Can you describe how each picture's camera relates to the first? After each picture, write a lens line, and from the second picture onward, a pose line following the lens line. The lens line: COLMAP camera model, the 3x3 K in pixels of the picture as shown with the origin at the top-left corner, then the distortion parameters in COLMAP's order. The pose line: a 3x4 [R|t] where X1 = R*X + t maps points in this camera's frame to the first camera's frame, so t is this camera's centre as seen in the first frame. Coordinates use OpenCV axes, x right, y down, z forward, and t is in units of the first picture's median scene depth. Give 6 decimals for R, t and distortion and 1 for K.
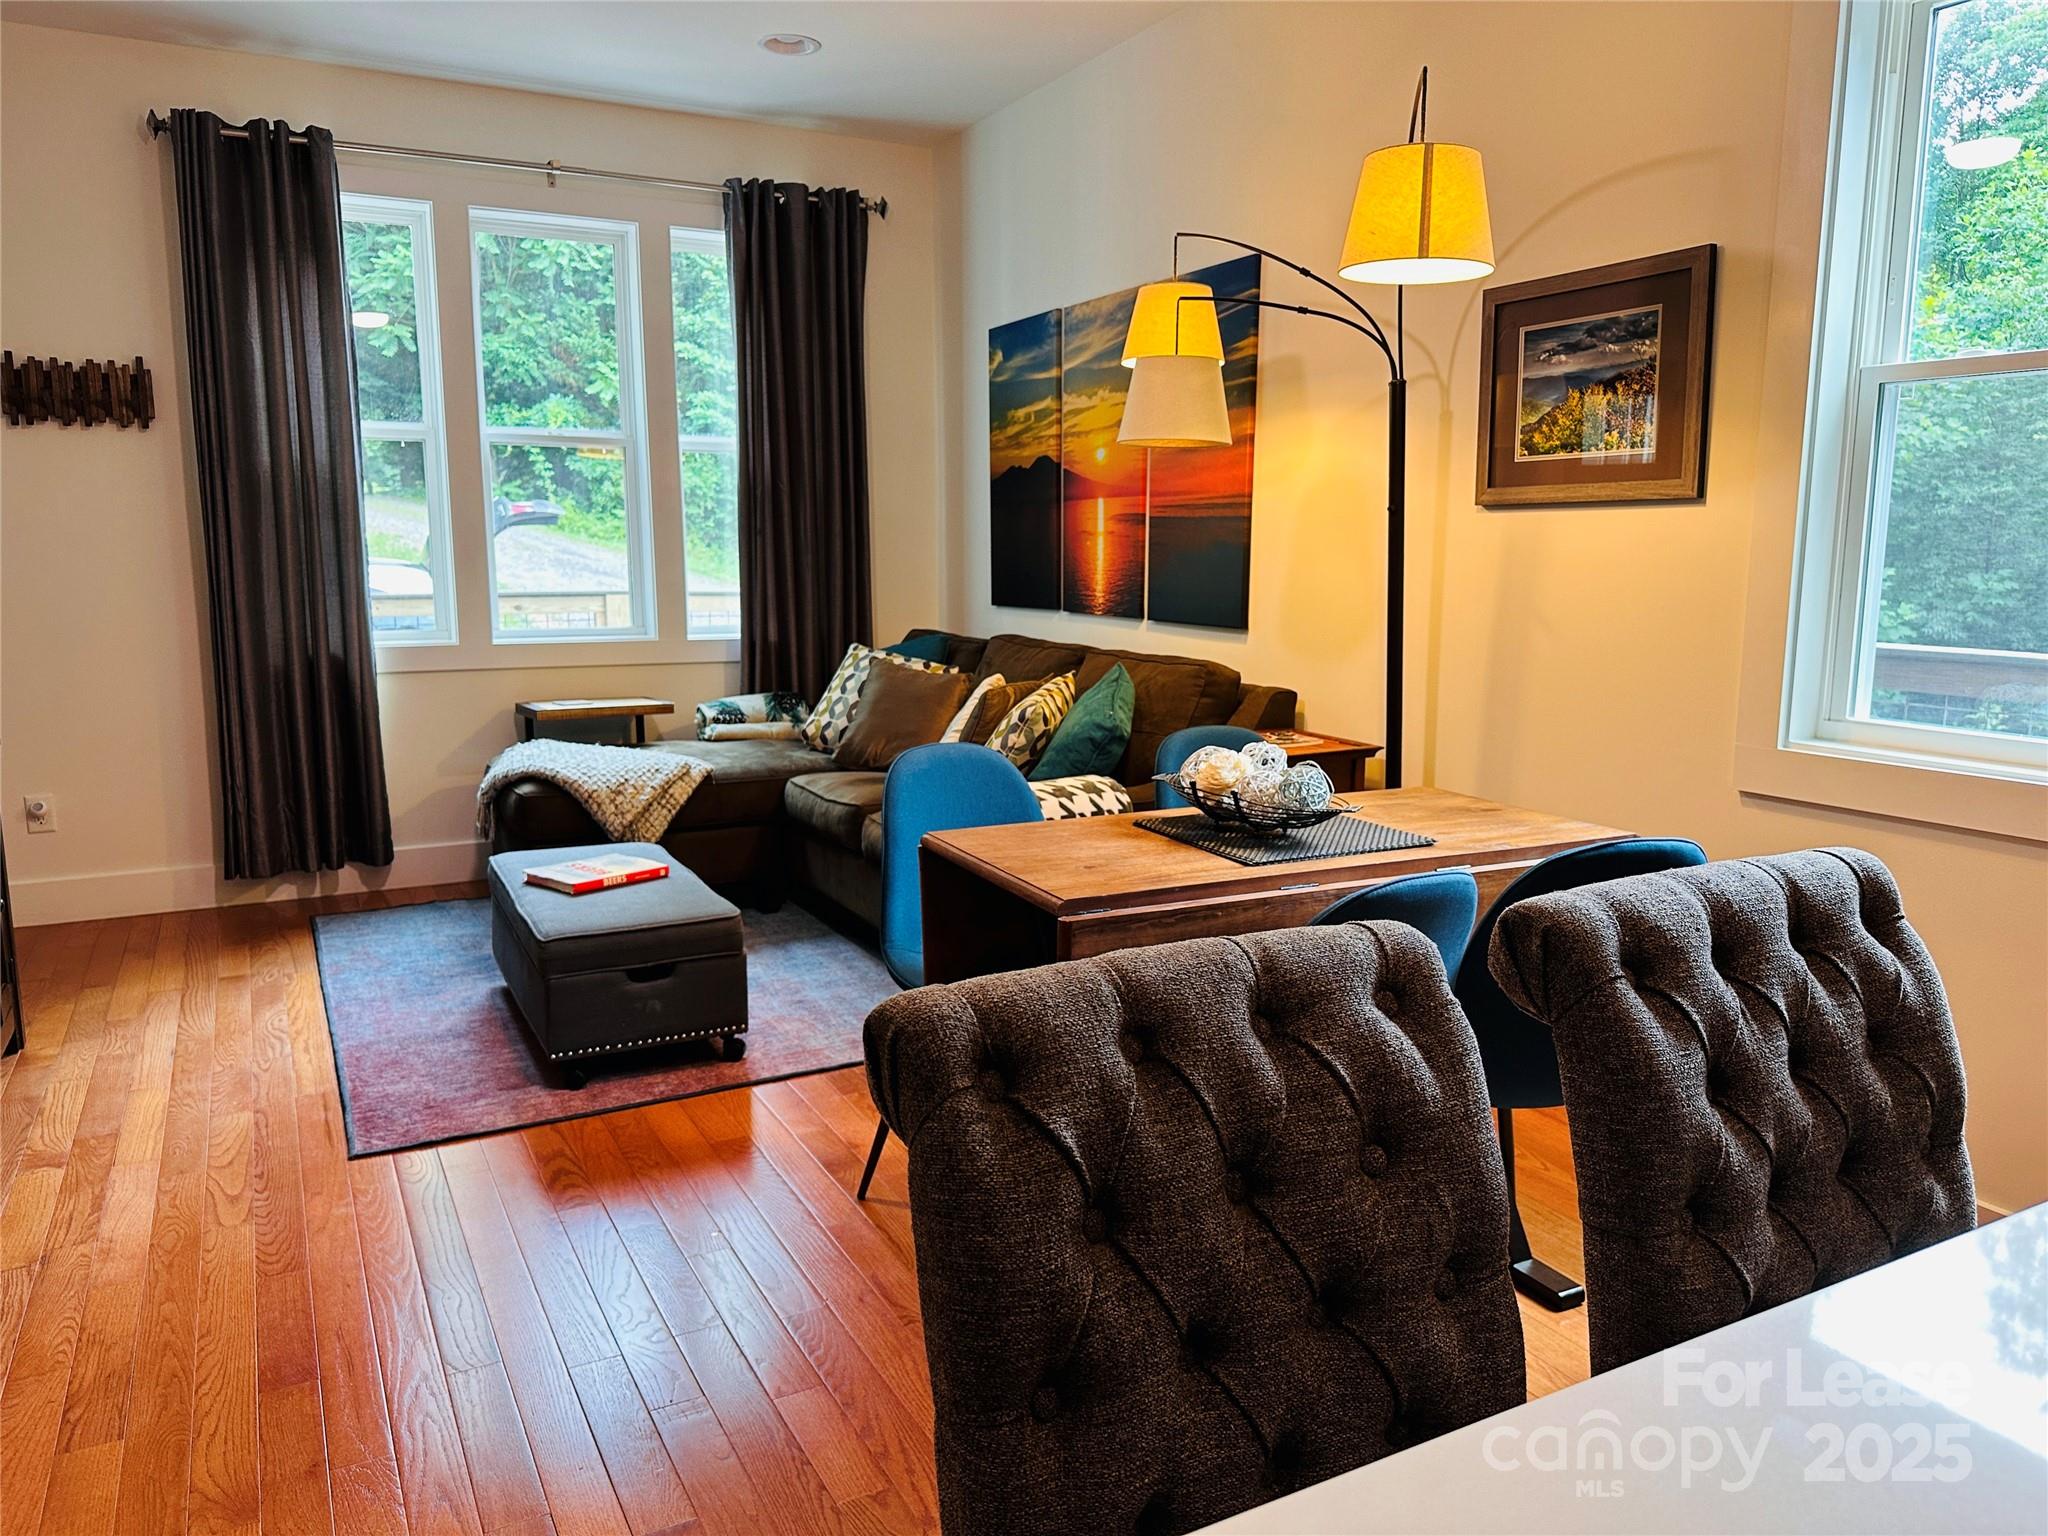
lens RADIAL K [[1447.5, 0, 1035.5], [0, 1447.5, 762.9], [0, 0, 1]] dist [0.060864, -0.086887]
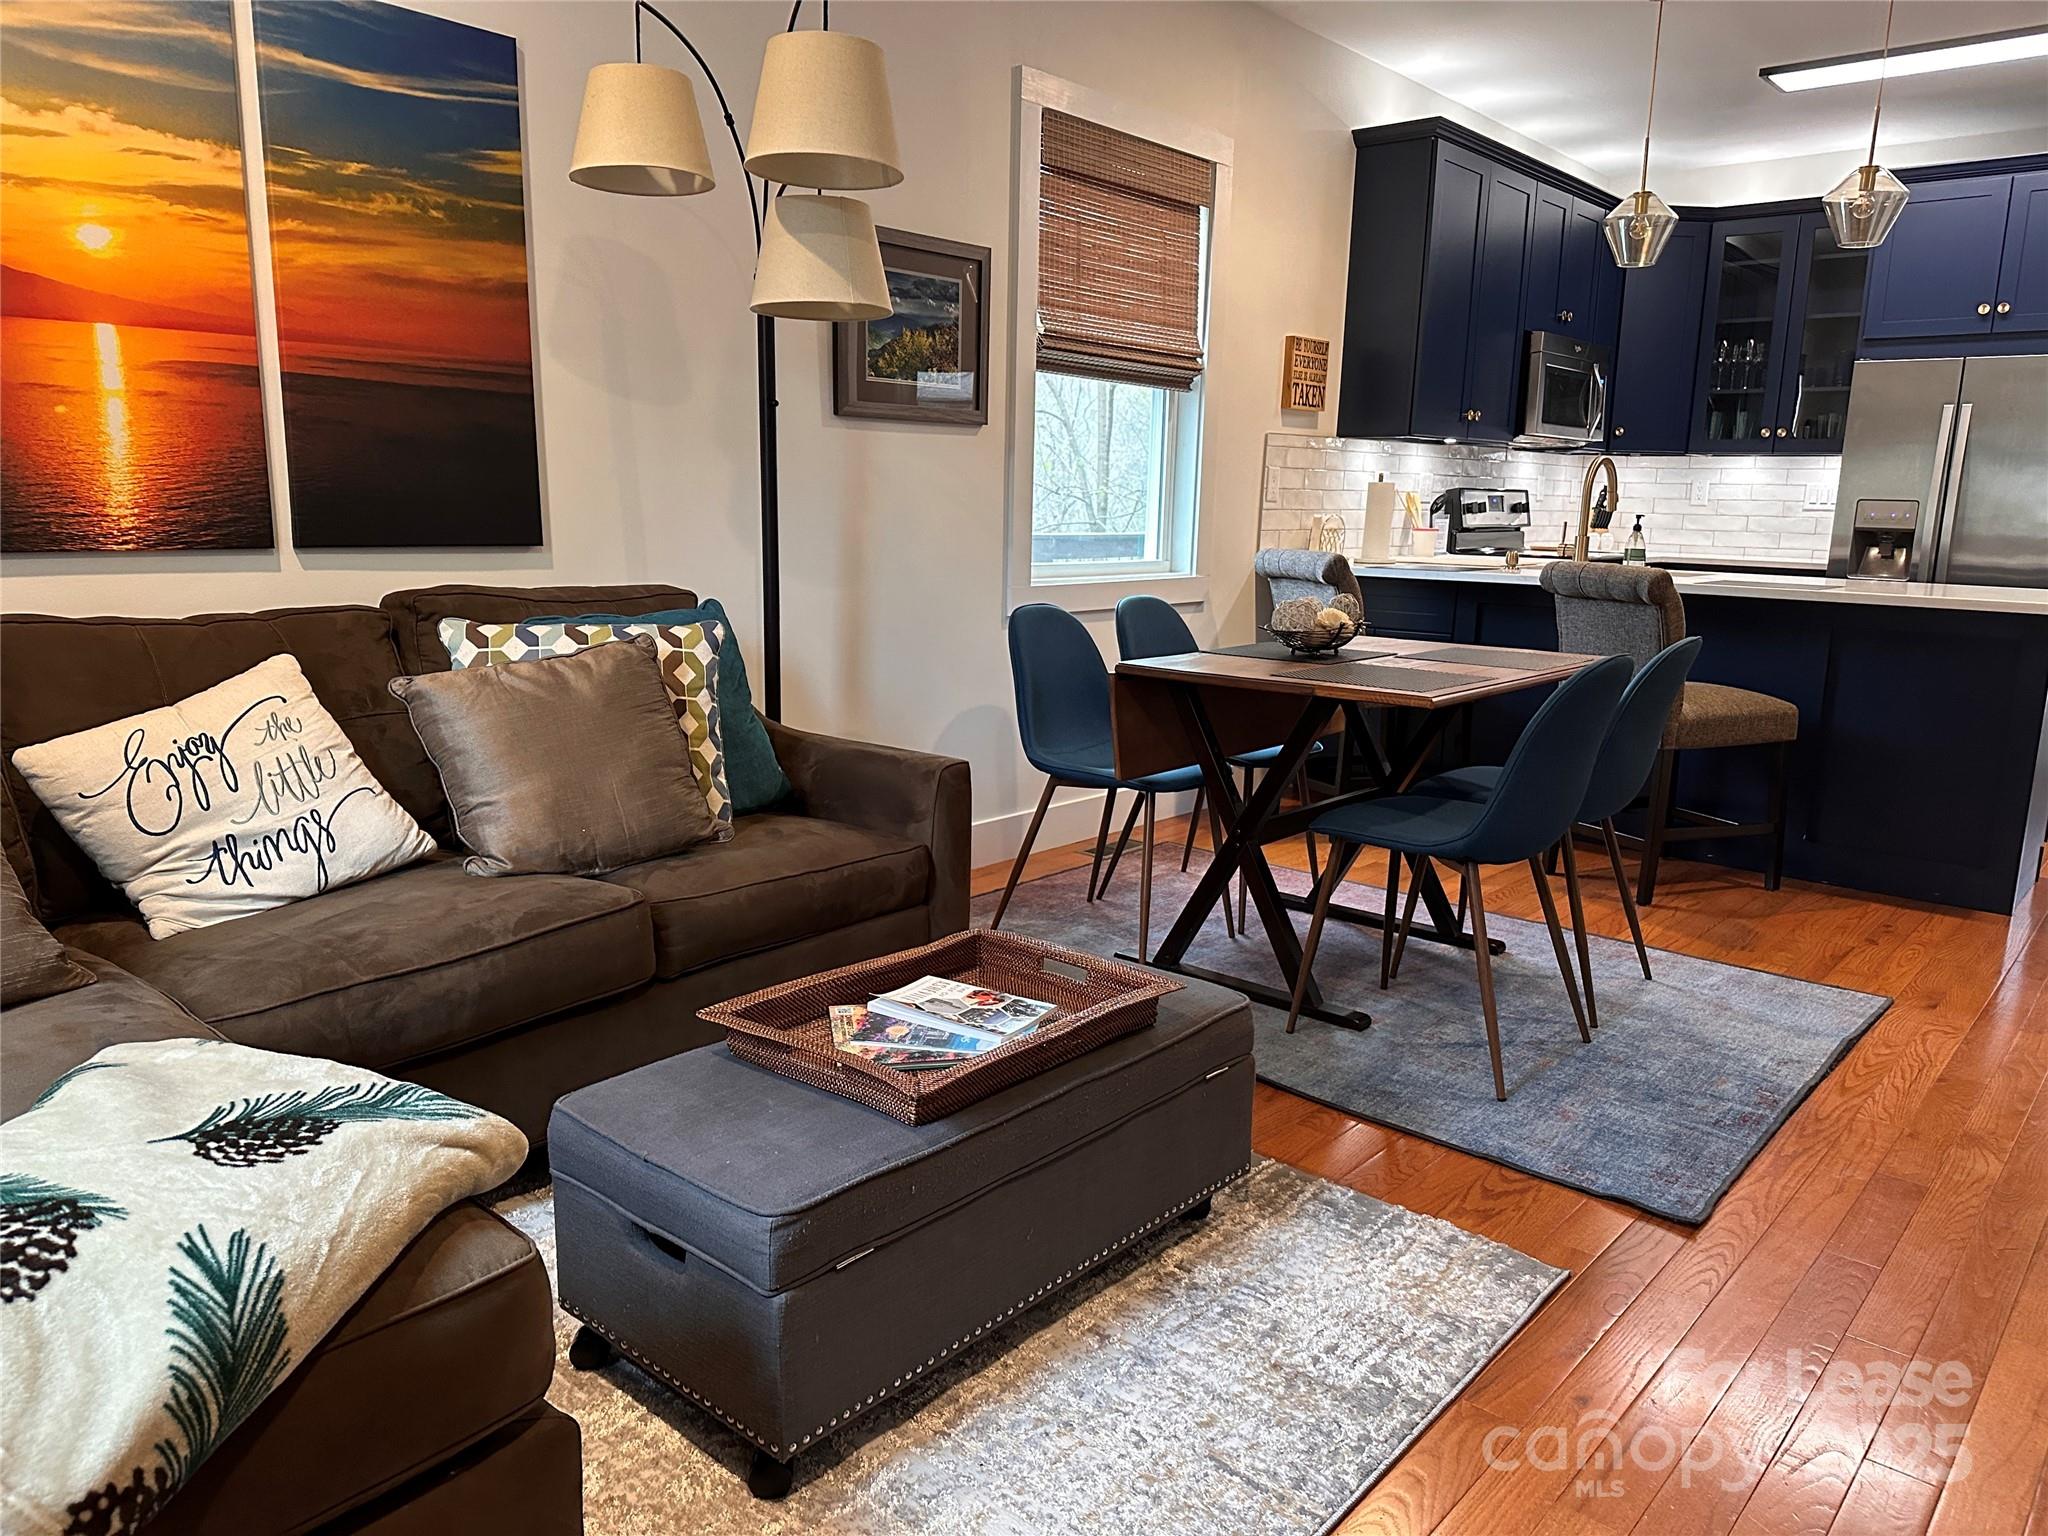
lens RADIAL K [[1471.9, 0, 1025.0], [0, 1471.9, 772.6], [0, 0, 1]] dist [0.070713, -0.077967]
pose [[-0.356116, -0.189168, 0.915094, -0.612702], [0.115608, 0.962852, 0.244030, -0.124317], [-0.927263, 0.192695, -0.321017, 0.928926]]
